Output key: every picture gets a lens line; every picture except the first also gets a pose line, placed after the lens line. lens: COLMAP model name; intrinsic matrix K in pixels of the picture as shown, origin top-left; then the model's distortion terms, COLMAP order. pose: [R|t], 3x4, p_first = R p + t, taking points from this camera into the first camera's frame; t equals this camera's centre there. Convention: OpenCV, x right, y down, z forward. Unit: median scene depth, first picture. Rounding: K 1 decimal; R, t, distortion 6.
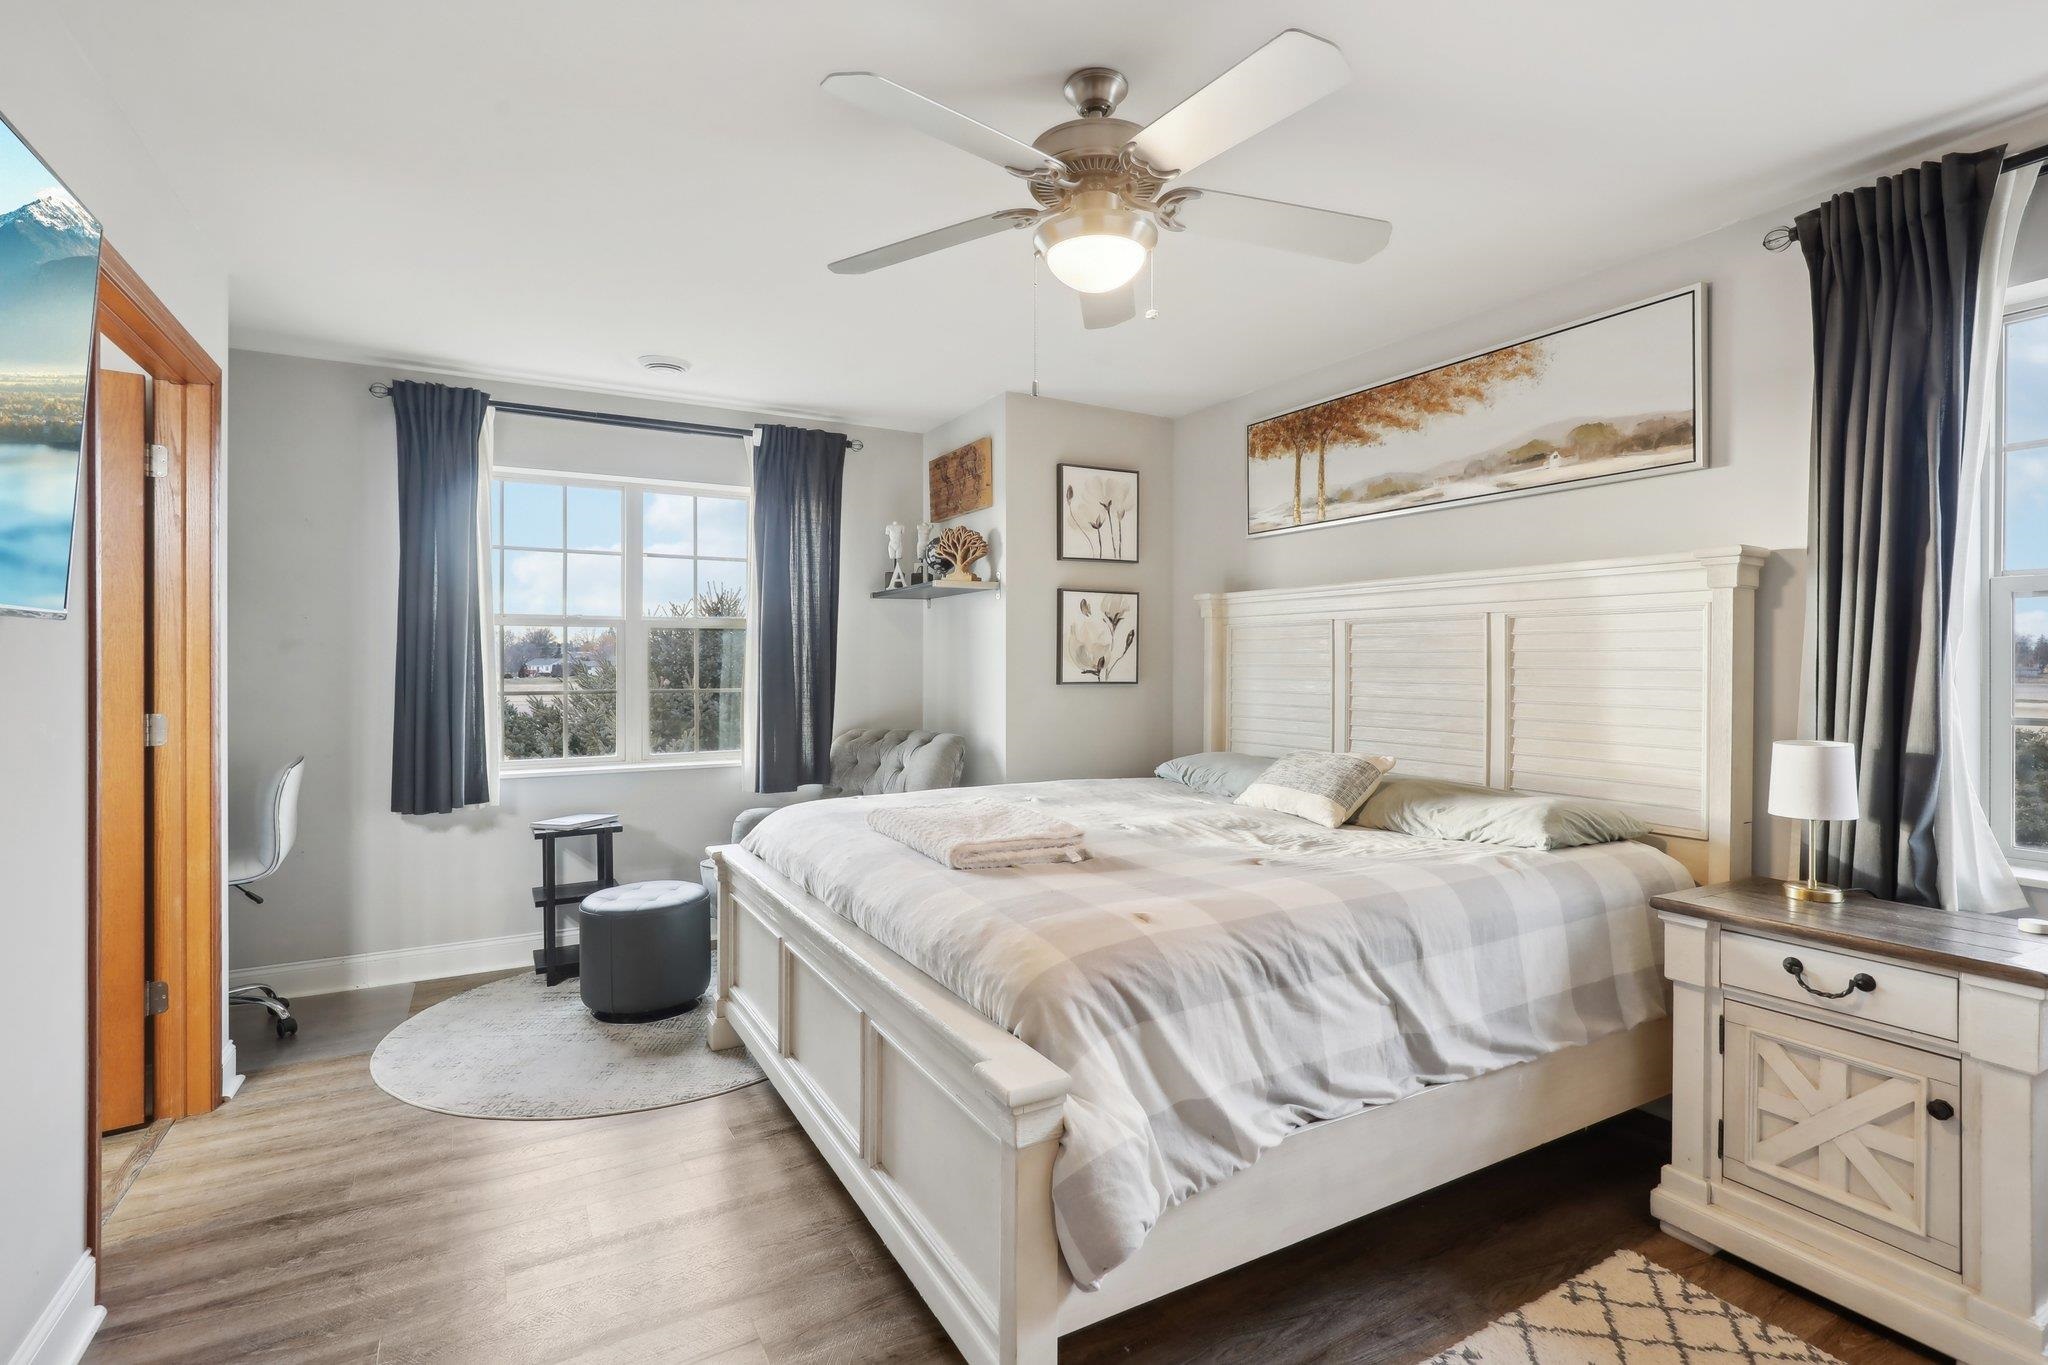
lens RADIAL K [[981.2, 0, 1048.7], [0, 981.2, 666.5], [0, 0, 1]] dist [-0.003299, 0.000123]
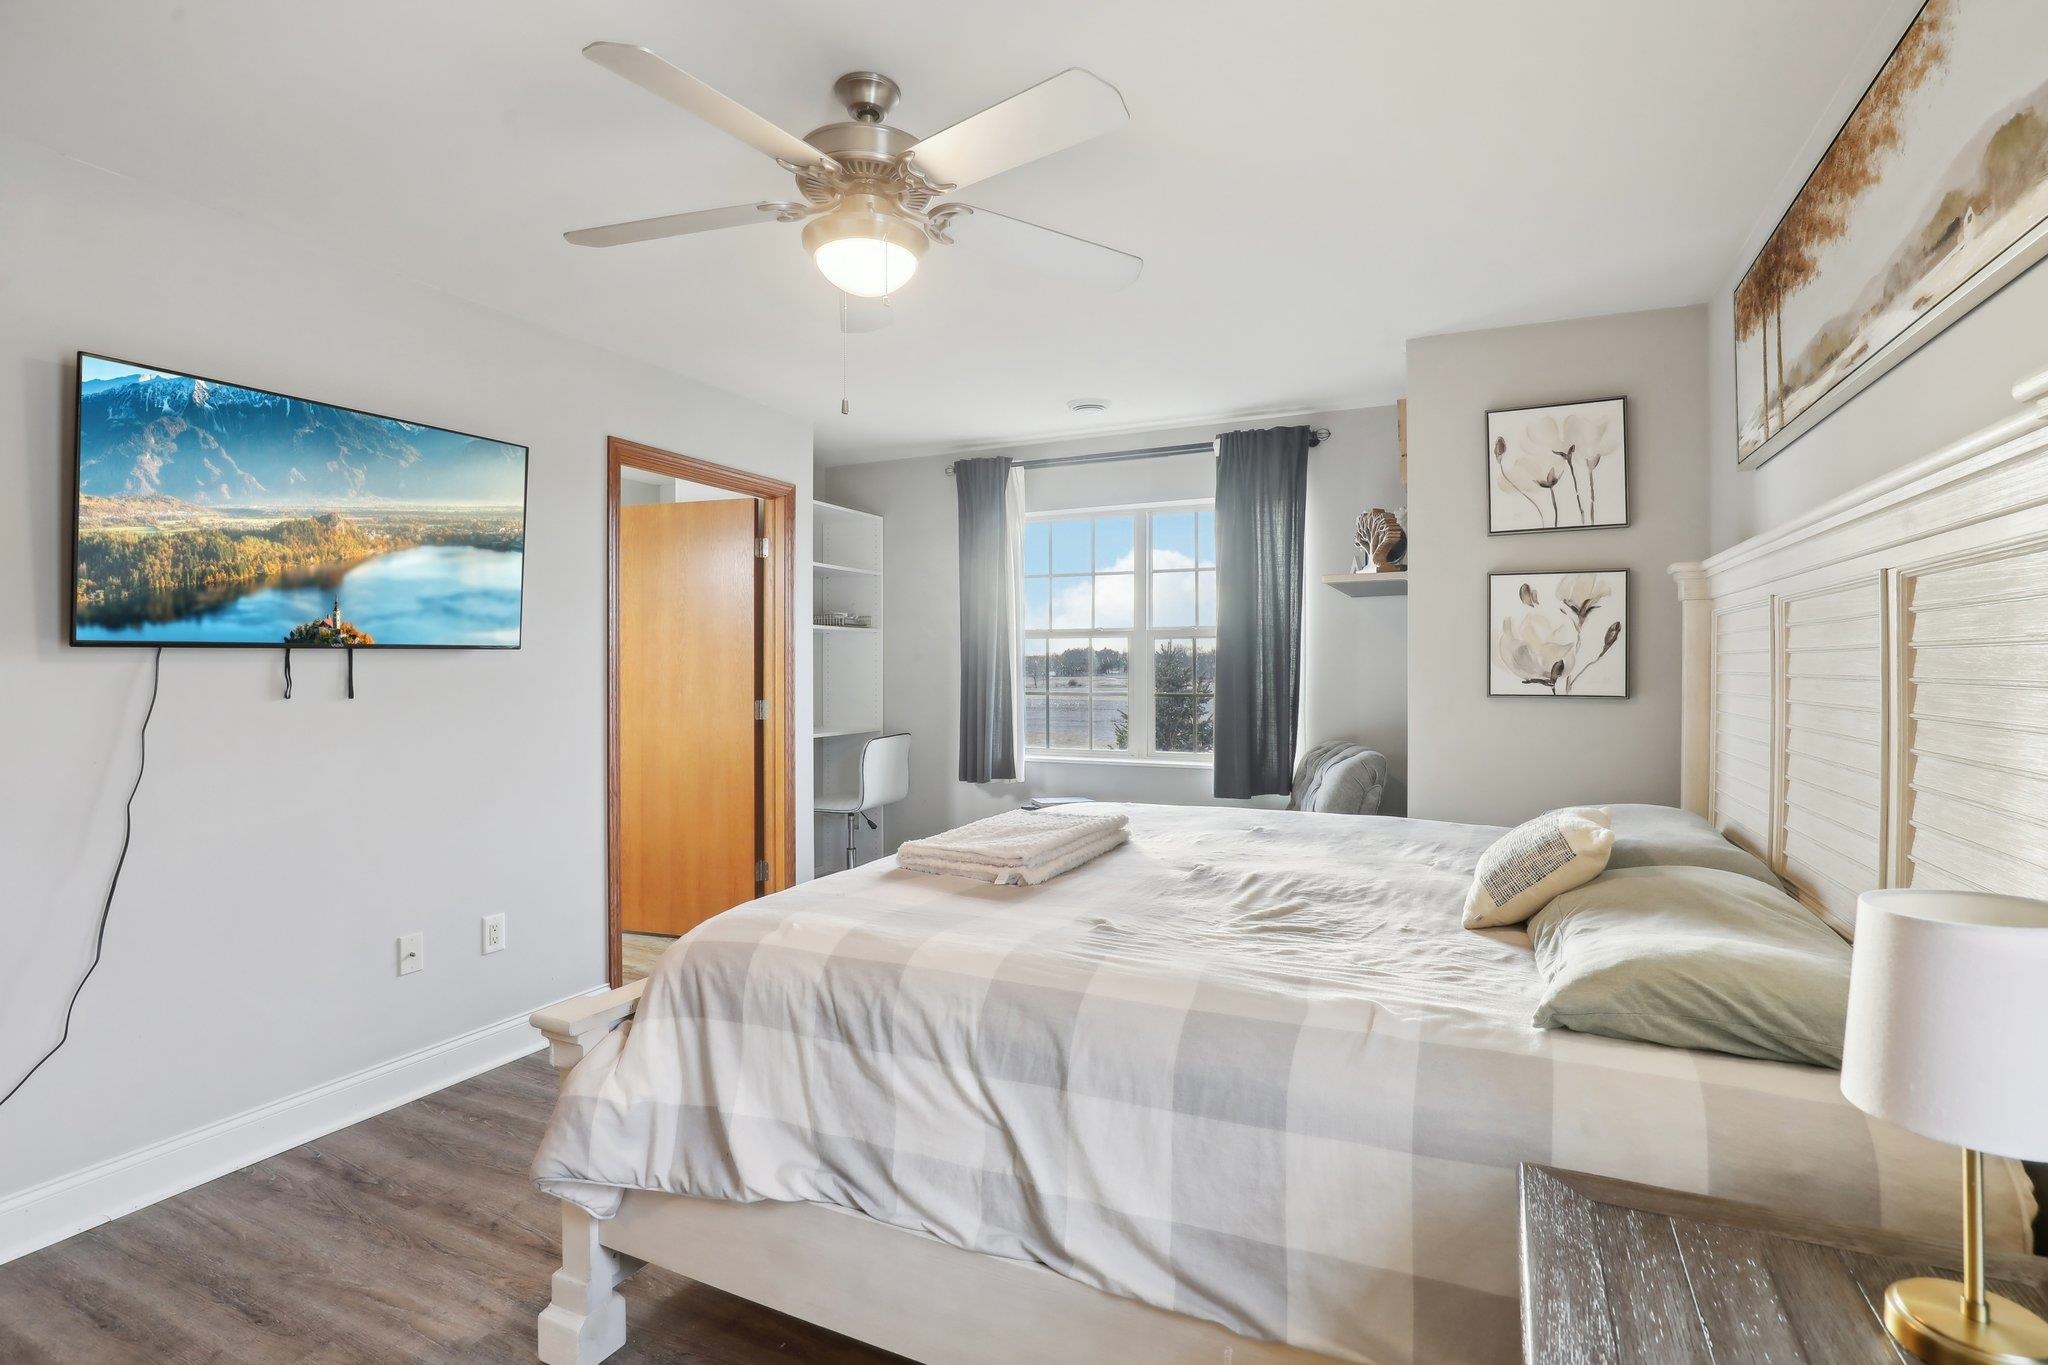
lens RADIAL K [[978.5, 0, 1026.4], [0, 978.5, 671.9], [0, 0, 1]] dist [-0.035114, 0.000957]
pose [[0.564404, 0.002285, -0.825495, 0.540366], [-0.001813, 0.999997, 0.001528, -0.002412], [0.825497, 0.000635, 0.564407, 0.333988]]
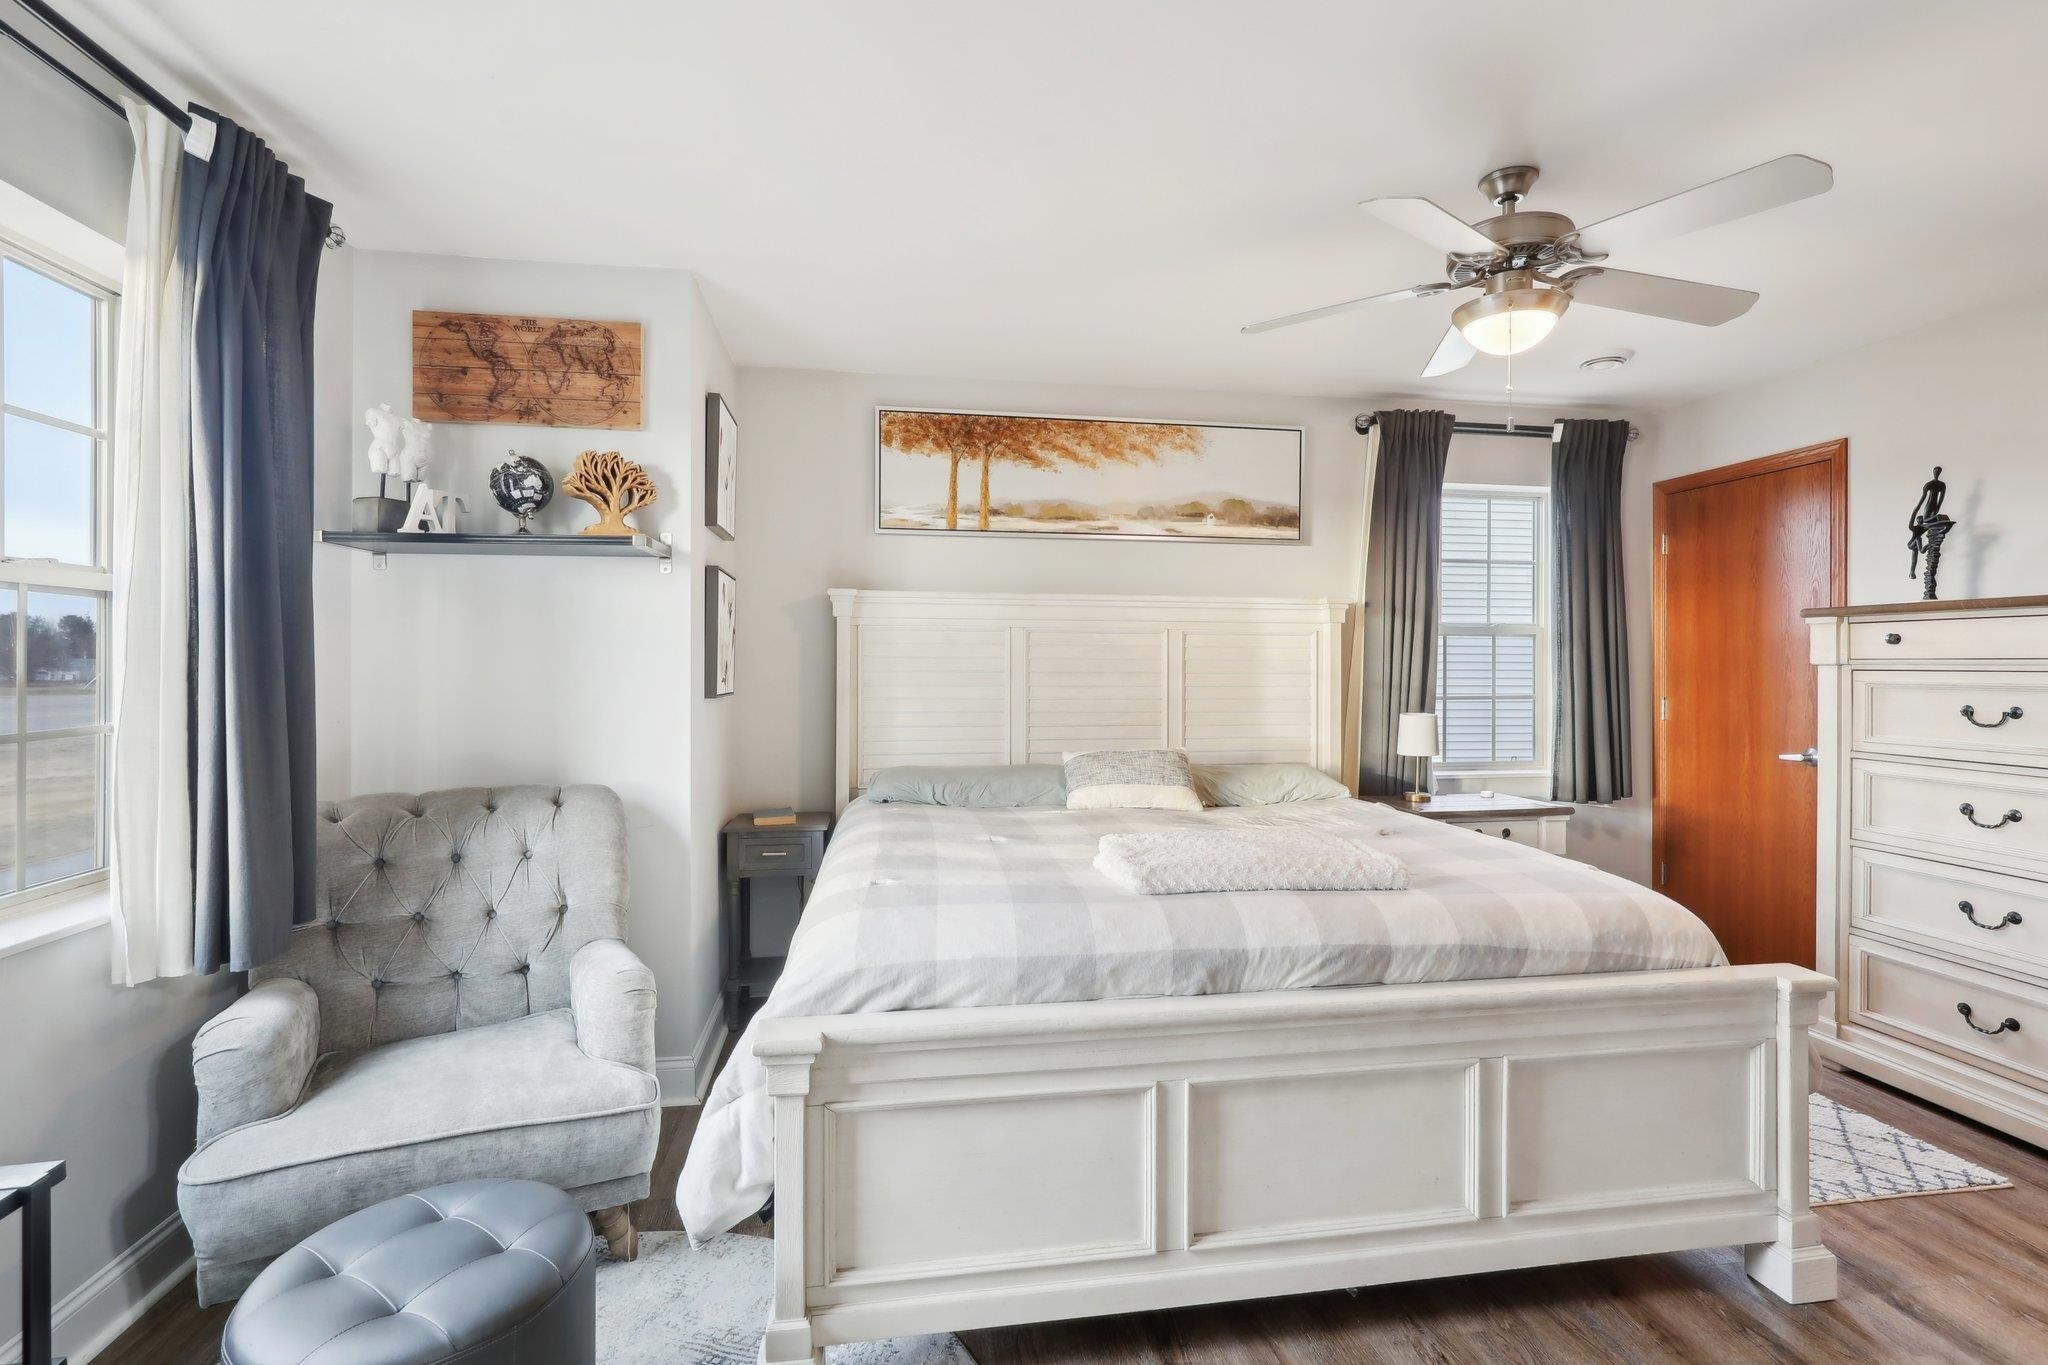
lens RADIAL K [[958.8, 0, 1037.6], [0, 958.8, 668.3], [0, 0, 1]] dist [-0.015181, 0.001451]
pose [[0.350693, -0.002403, 0.936487, -0.698318], [0.000846, 0.999997, 0.002249, -0.006289], [-0.936490, 0.000004, 0.350694, 0.650859]]
